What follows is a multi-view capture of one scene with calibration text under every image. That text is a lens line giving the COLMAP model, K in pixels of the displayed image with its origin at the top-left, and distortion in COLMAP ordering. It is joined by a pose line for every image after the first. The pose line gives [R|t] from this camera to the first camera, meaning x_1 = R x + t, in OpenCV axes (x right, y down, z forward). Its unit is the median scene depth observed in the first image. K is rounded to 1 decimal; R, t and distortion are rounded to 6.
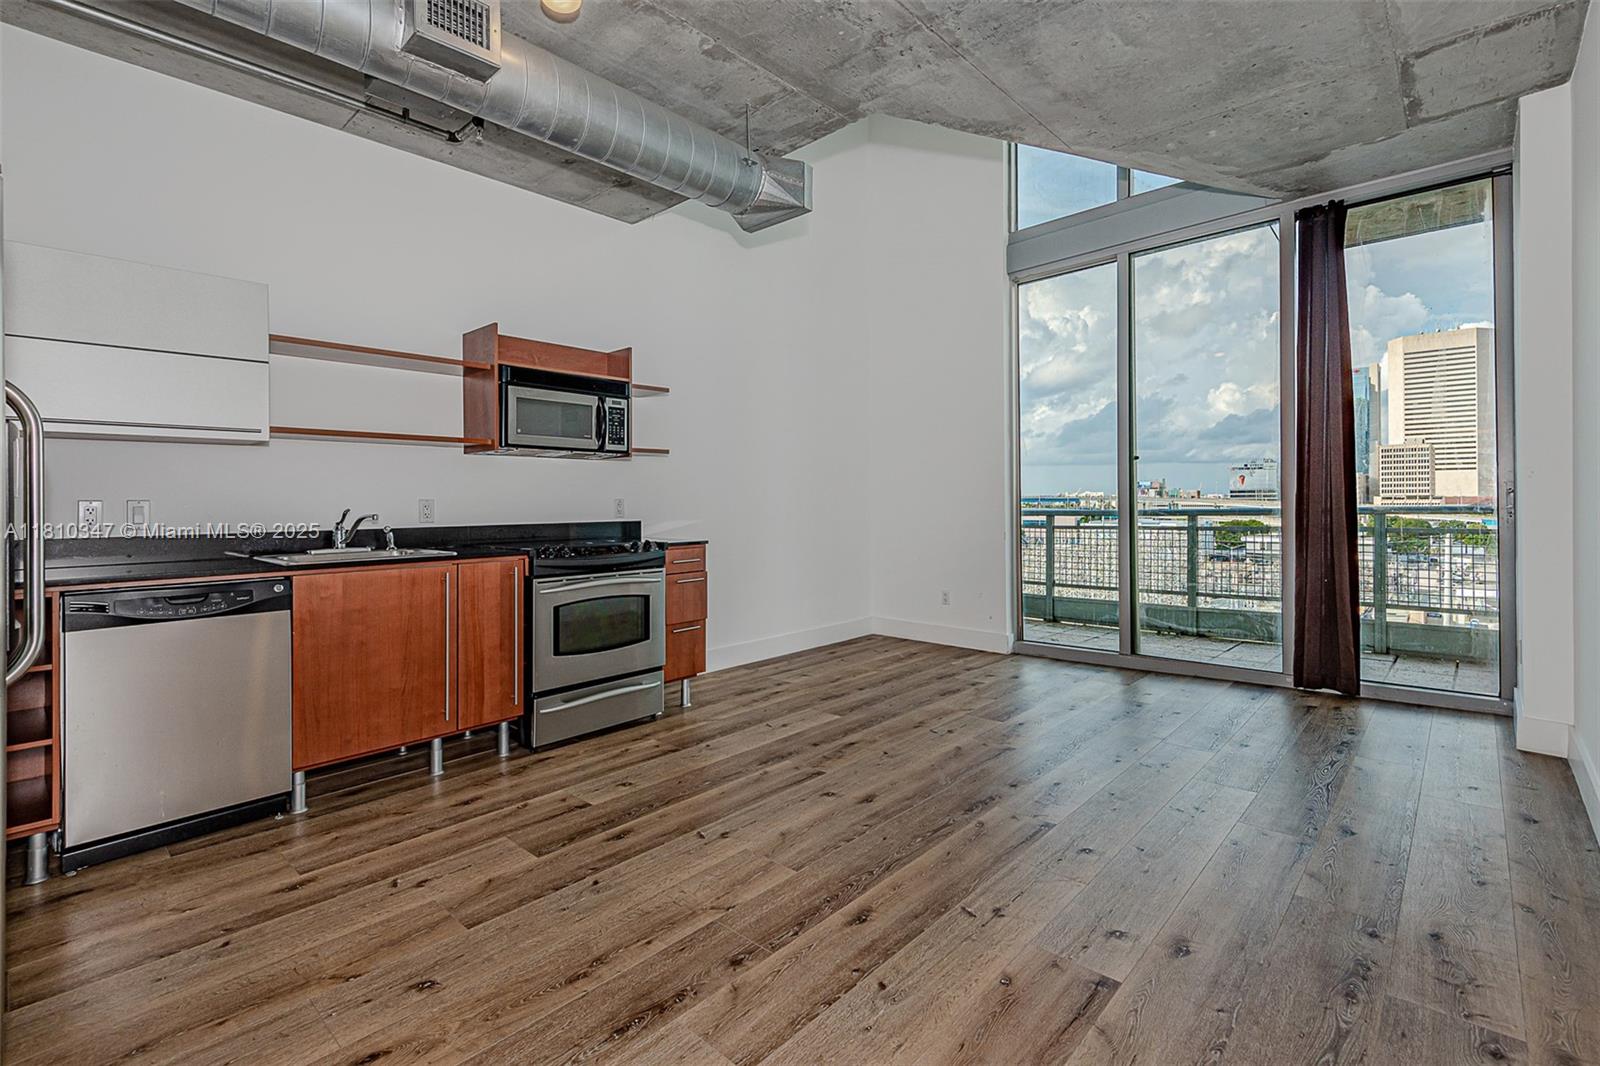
lens RADIAL K [[738.4, 0, 749.7], [0, 738.4, 509.8], [0, 0, 1]] dist [0.031817, -0.013706]
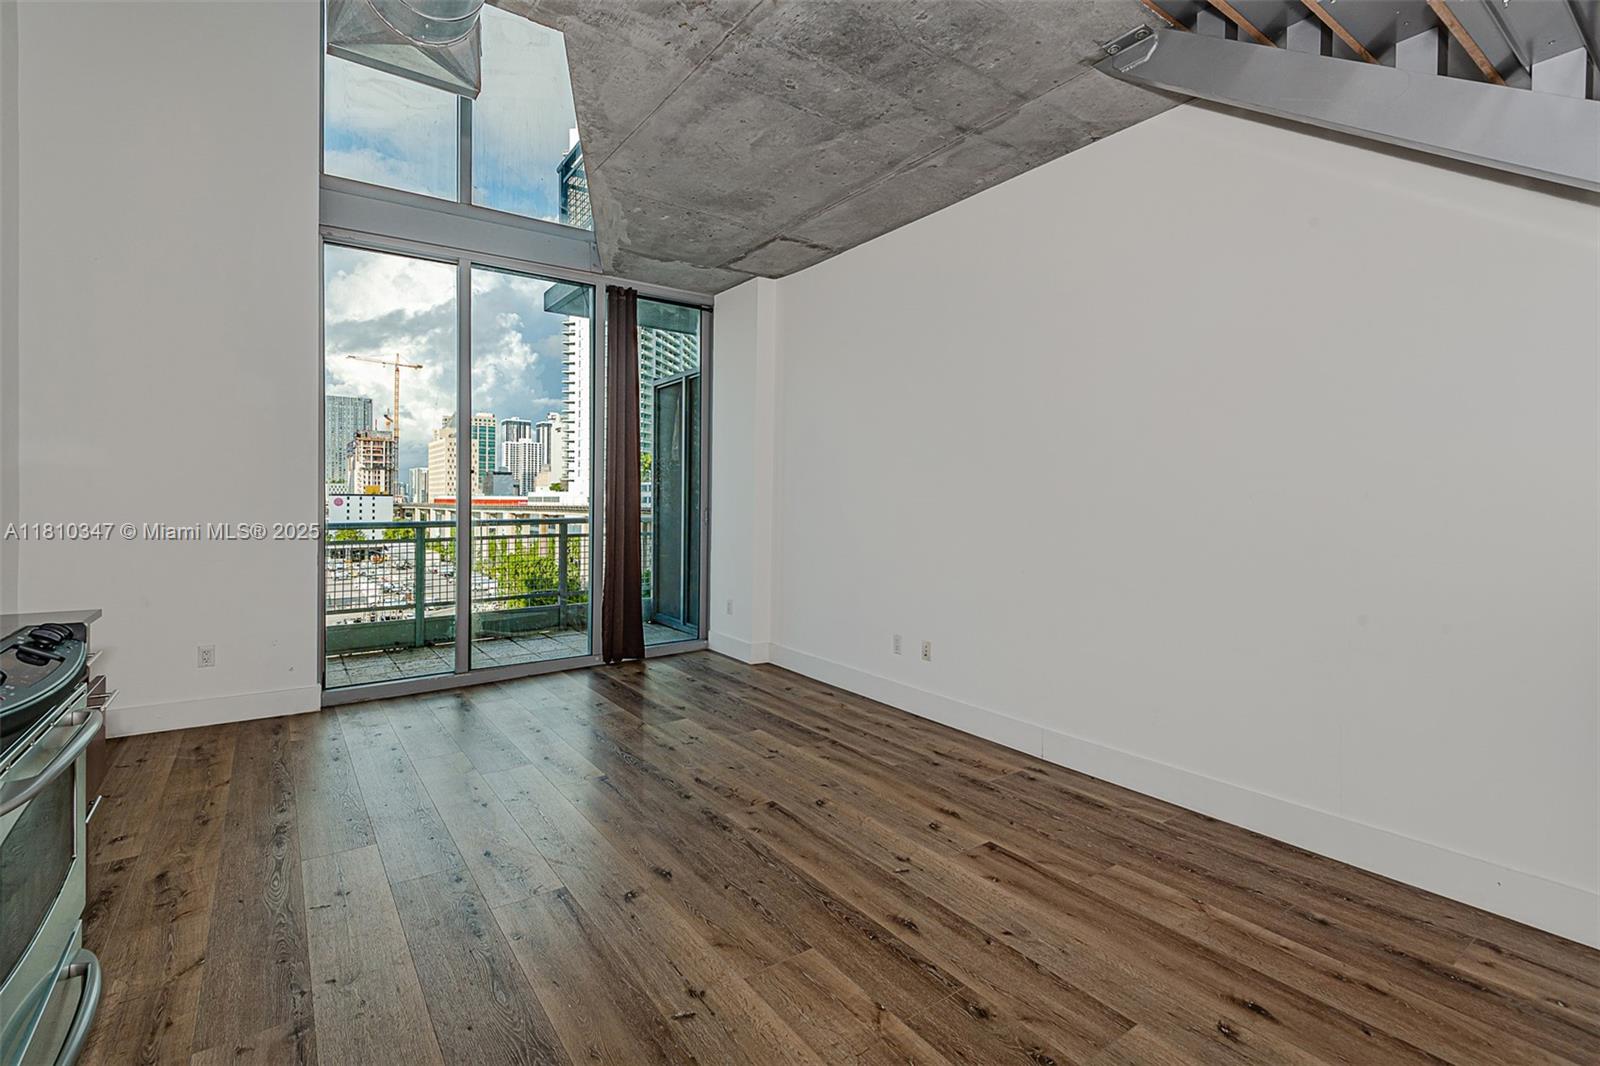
lens RADIAL K [[720.9, 0, 831.0], [0, 720.9, 505.6], [0, 0, 1]] dist [0.029979, -0.014797]
pose [[0.164717, 0.006456, 0.986320, -0.476194], [0.004785, 0.999962, -0.007345, -0.018973], [-0.986329, 0.005930, 0.164680, 0.503429]]
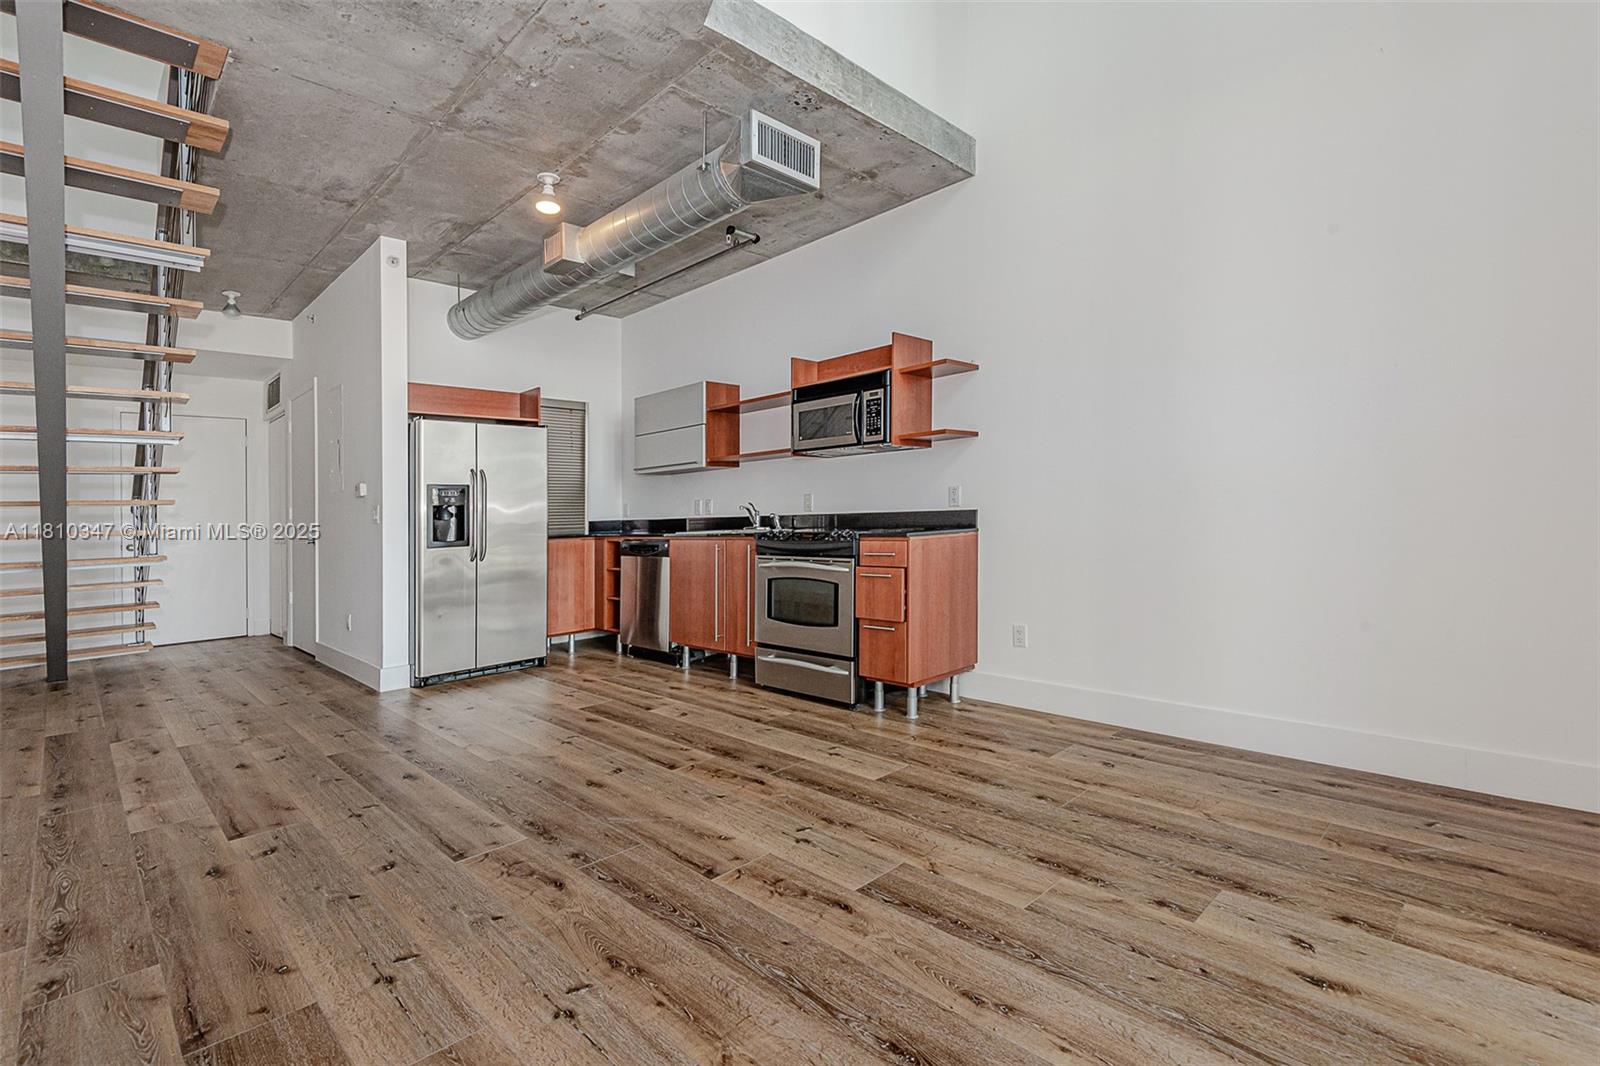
lens RADIAL K [[756.0, 0, 835.1], [0, 756.0, 494.2], [0, 0, 1]] dist [0.034417, -0.019632]
pose [[-0.017239, -0.019265, -0.999666, 0.899831], [0.017851, 0.999649, -0.019573, 0.016214], [0.999692, -0.018183, -0.016889, 1.015796]]
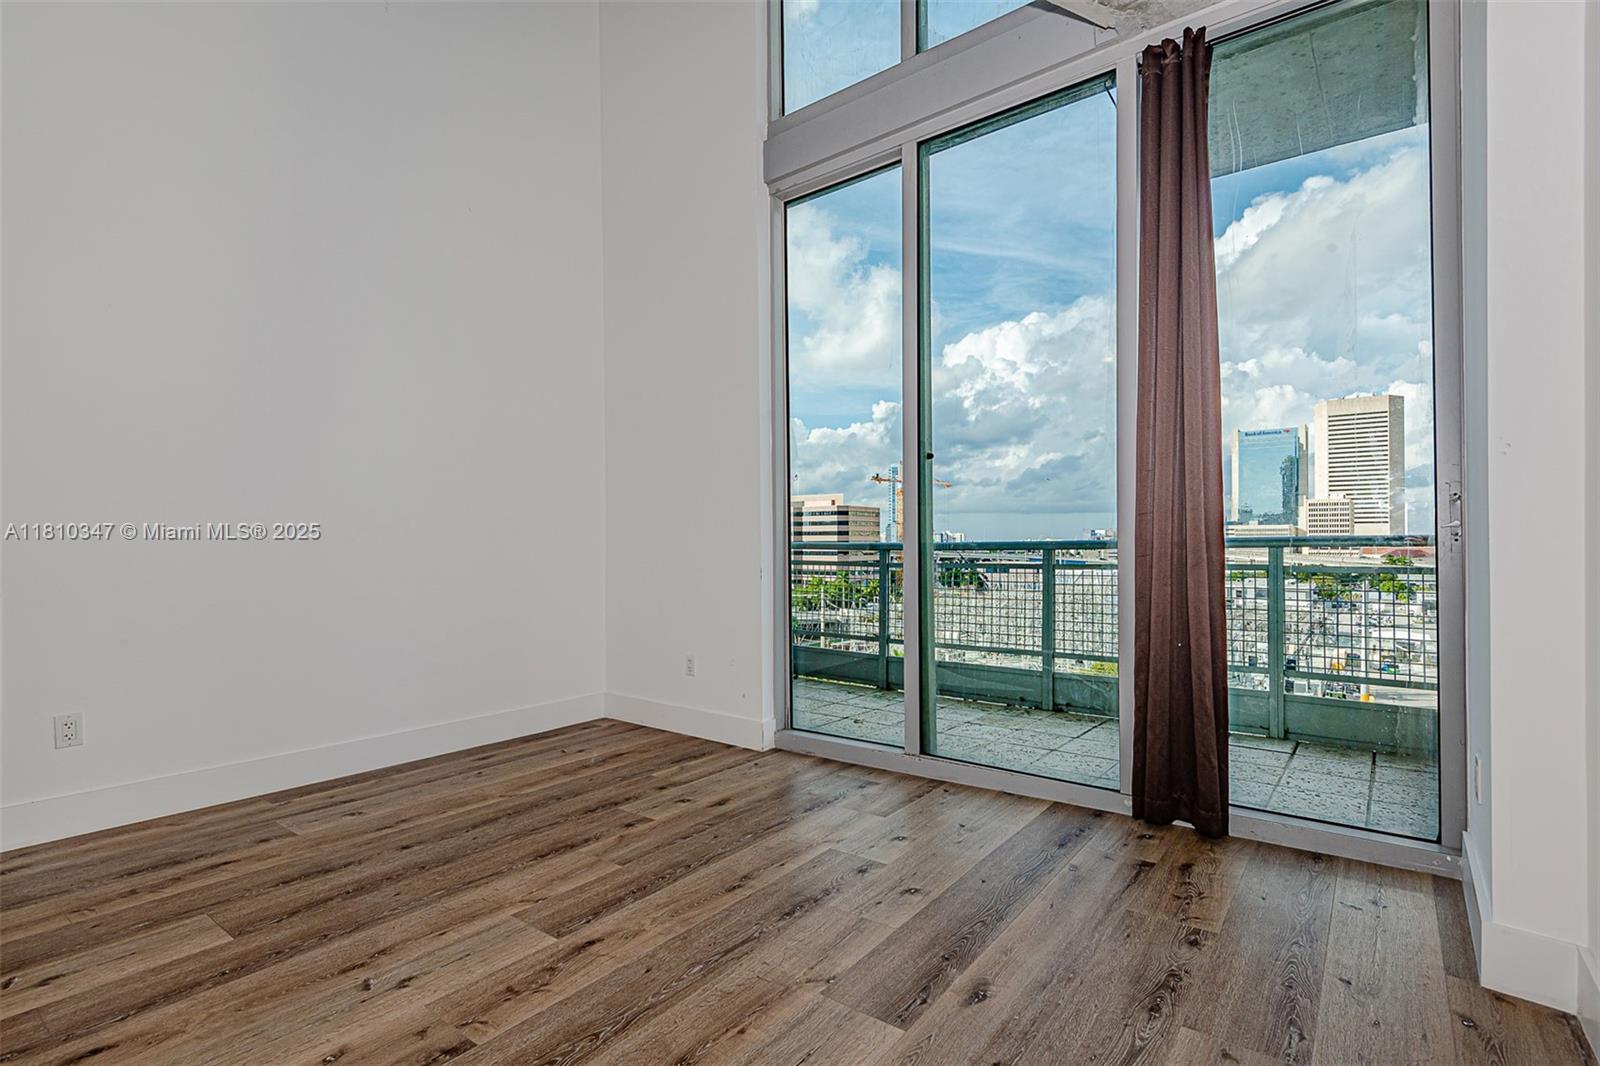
lens RADIAL K [[748.9, 0, 797.8], [0, 748.9, 546.2], [0, 0, 1]] dist [0.027721, -0.016982]
pose [[0.994496, 0.007264, 0.104523, 0.454232], [-0.006248, 0.999930, -0.010049, 0.025060], [-0.104589, 0.009341, 0.994472, 0.481670]]
